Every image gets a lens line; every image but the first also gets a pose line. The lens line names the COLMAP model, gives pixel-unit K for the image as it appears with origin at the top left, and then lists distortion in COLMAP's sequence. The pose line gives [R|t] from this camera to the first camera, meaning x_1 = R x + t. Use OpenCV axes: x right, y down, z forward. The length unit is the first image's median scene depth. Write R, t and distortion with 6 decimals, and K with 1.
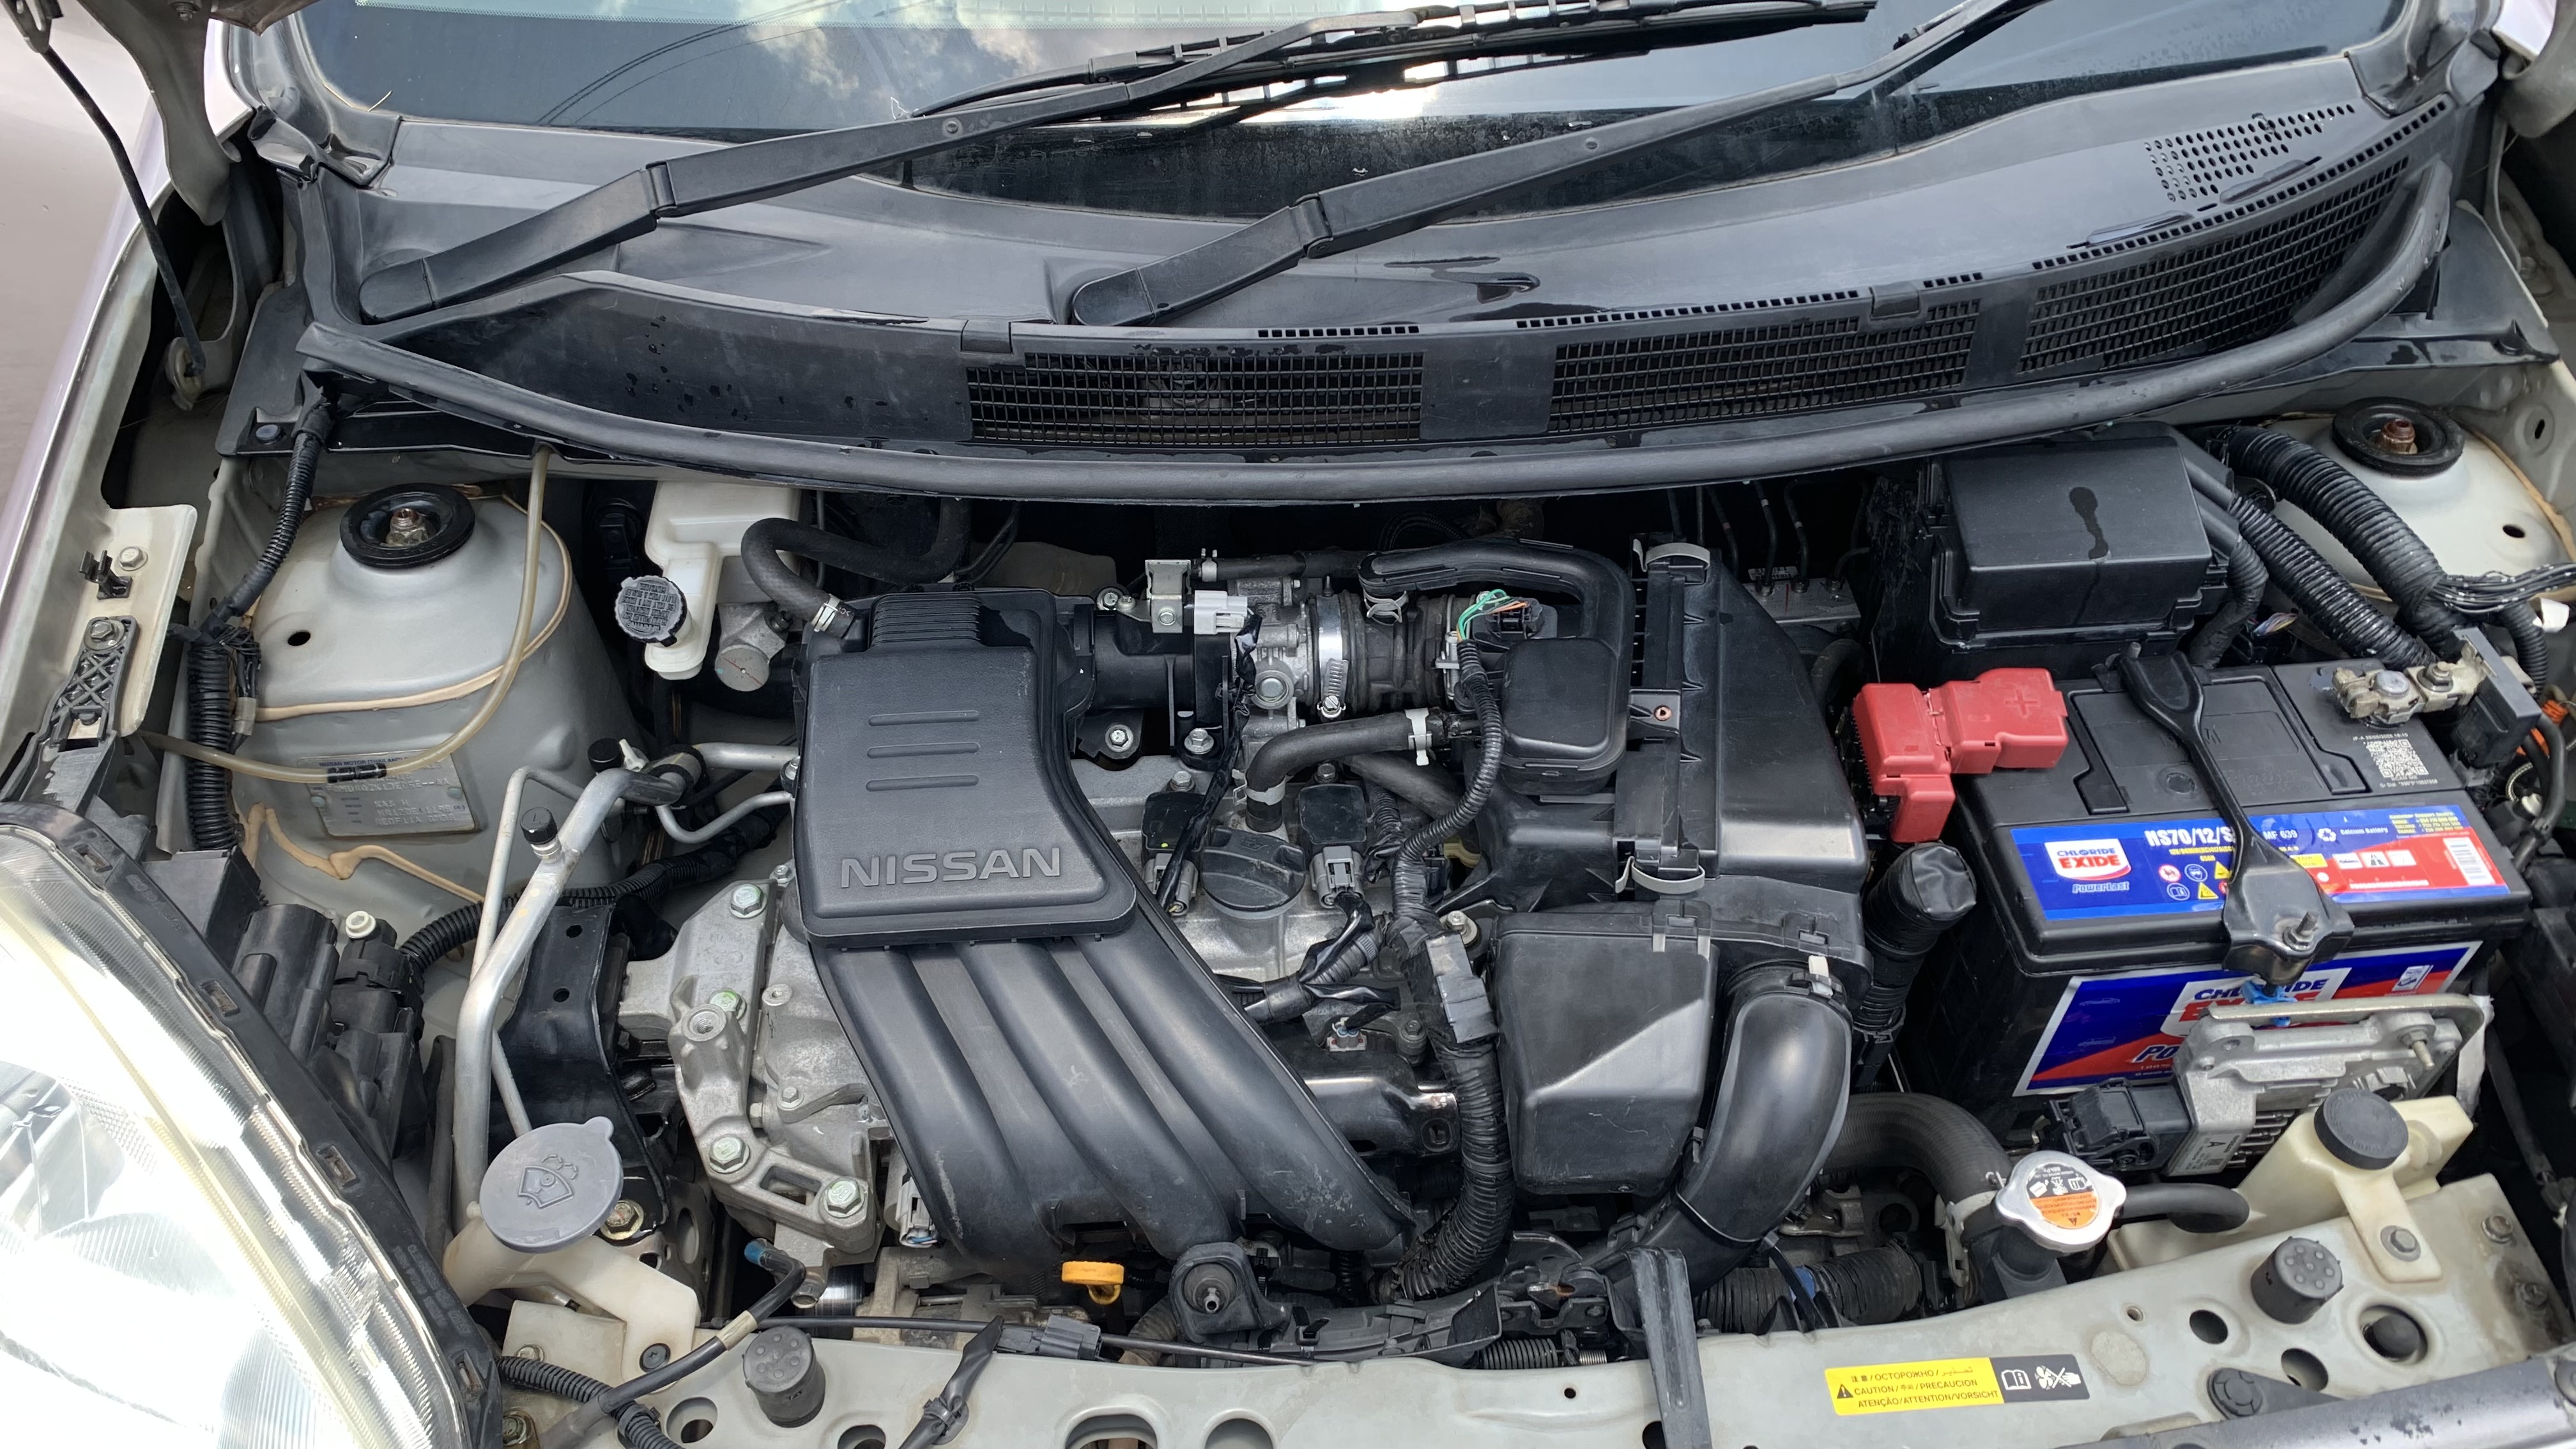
lens RADIAL K [[1979.2, 0, 1288.0], [0, 1979.2, 724.5], [0, 0, 1]] dist [-0.001724, 0.001781]
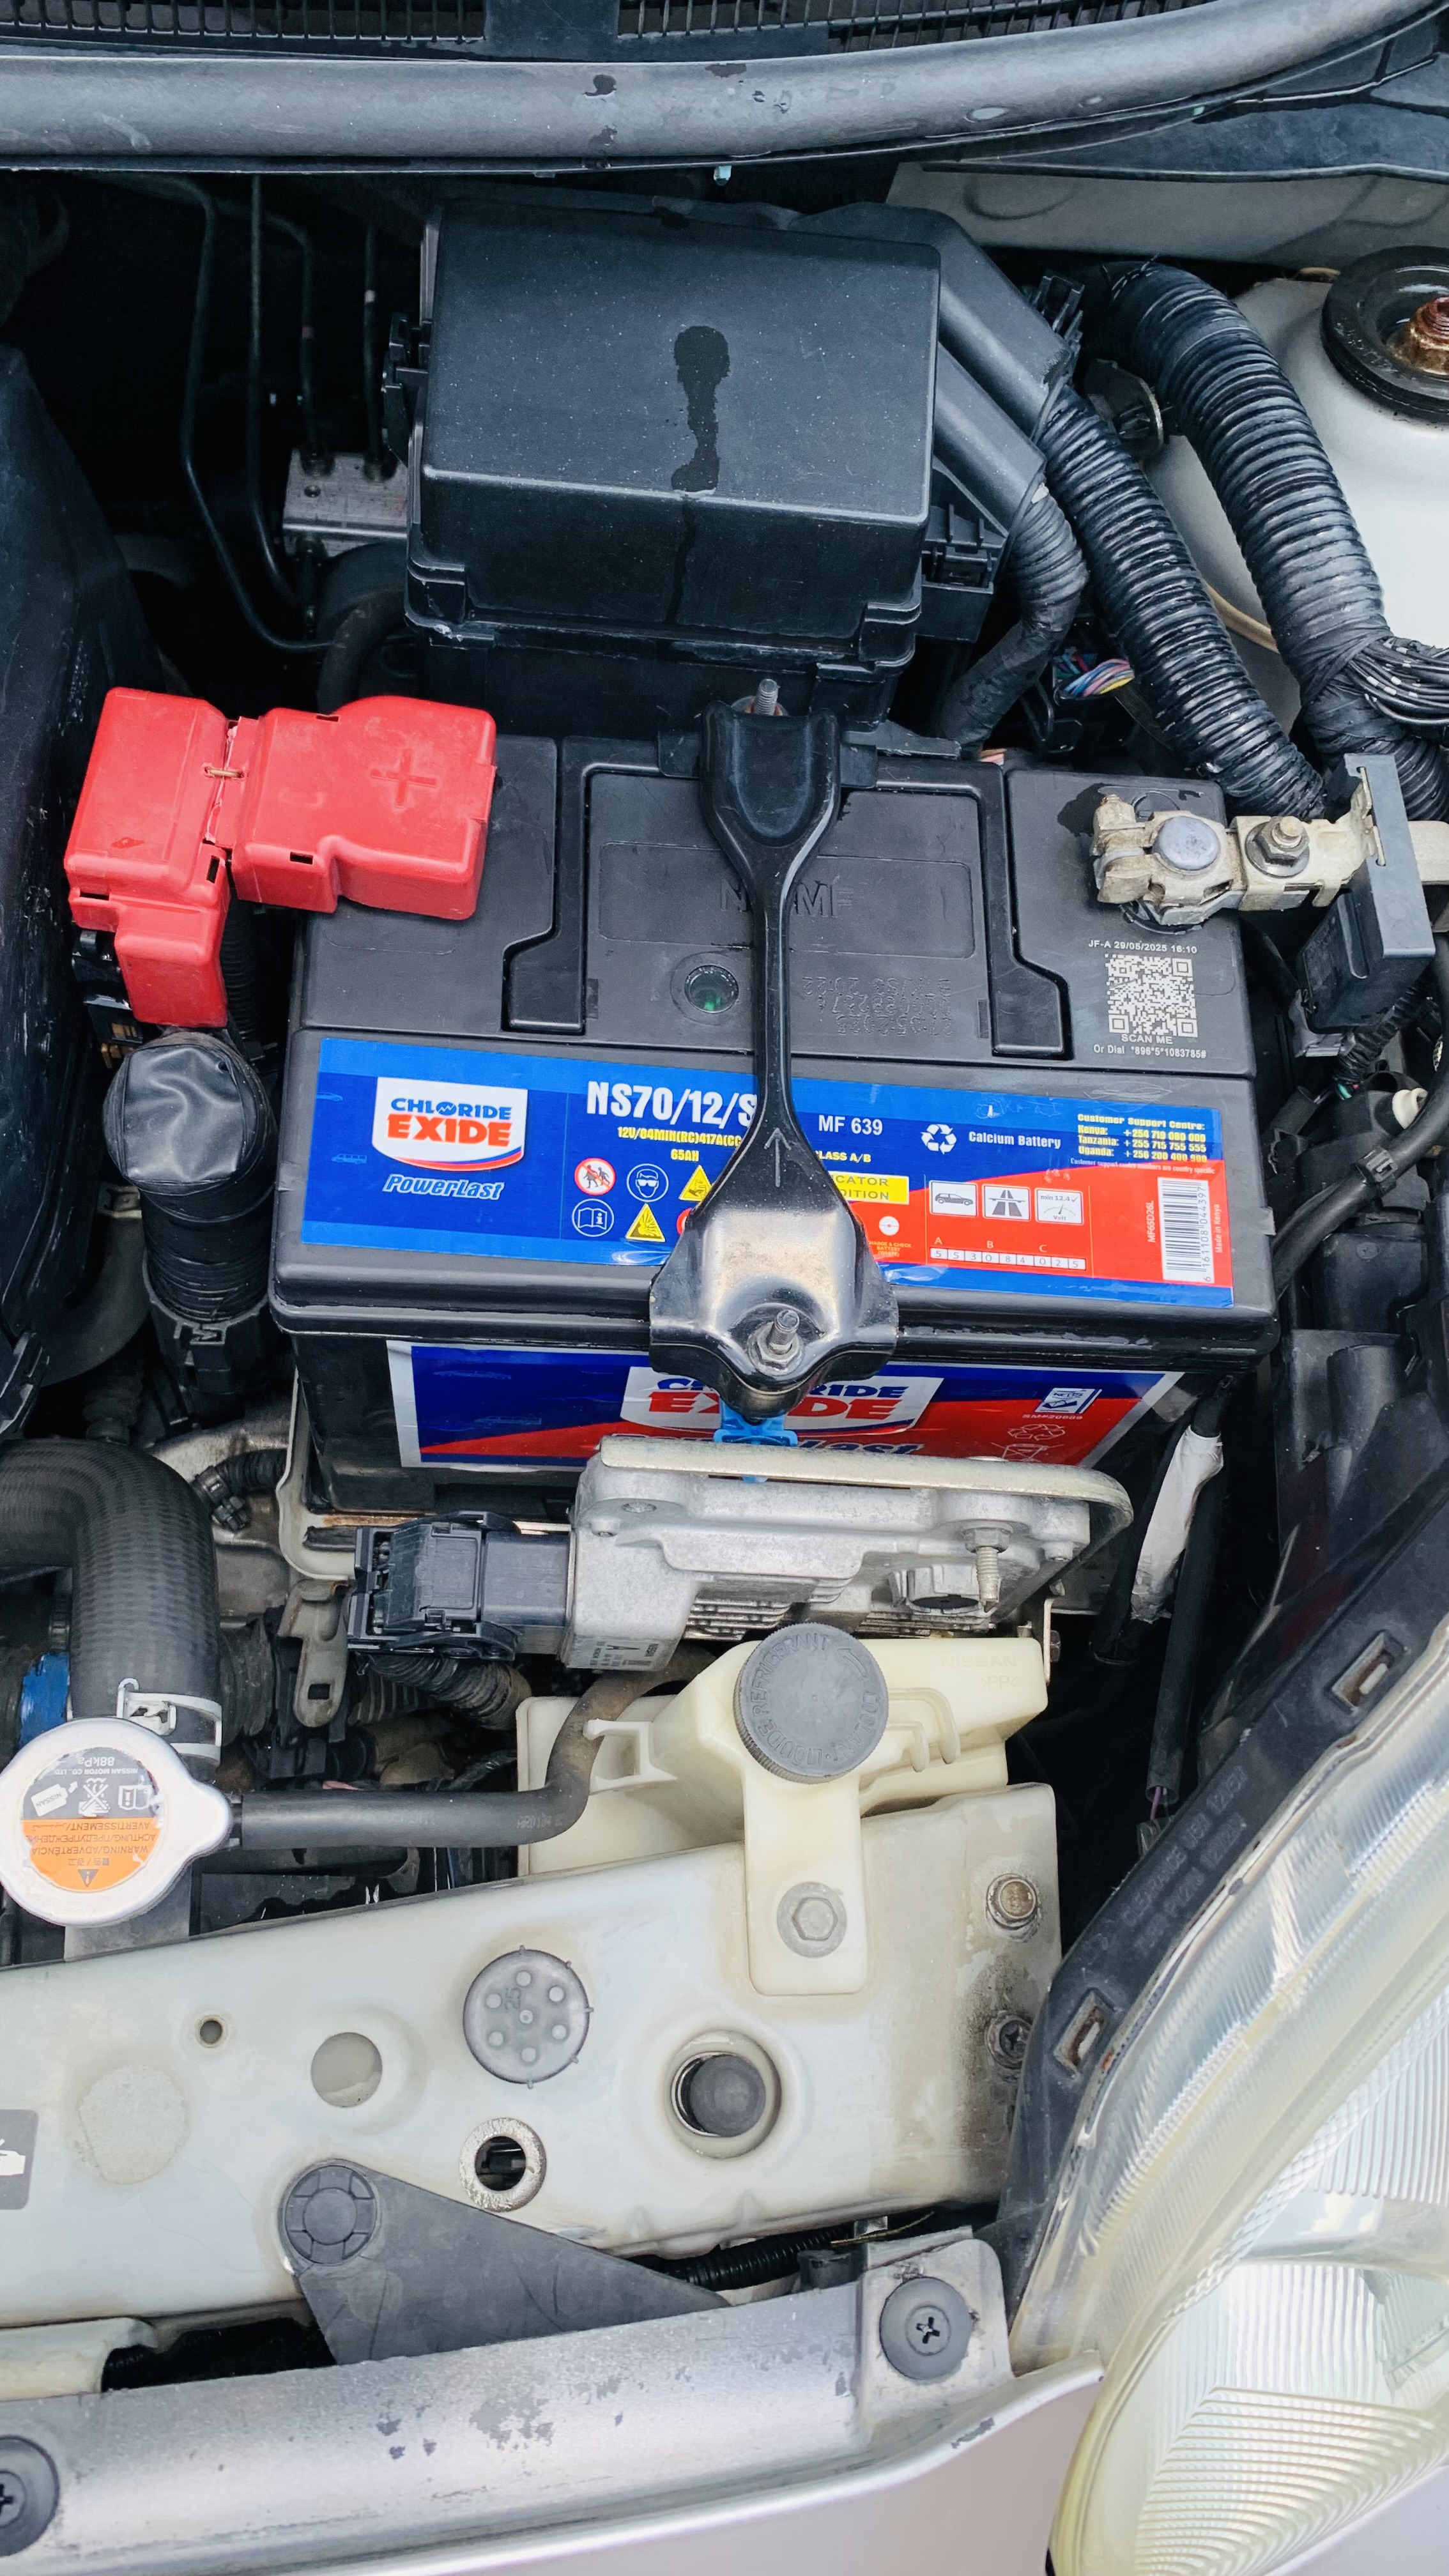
lens RADIAL K [[1924.7, 0, 727.2], [0, 1924.7, 1318.5], [0, 0, 1]] dist [0.057543, -0.135042]
pose [[0.989132, 0.134507, 0.059379, 0.431918], [-0.146804, 0.925915, 0.348039, -0.064283], [-0.008166, -0.352973, 0.935598, 0.498718]]
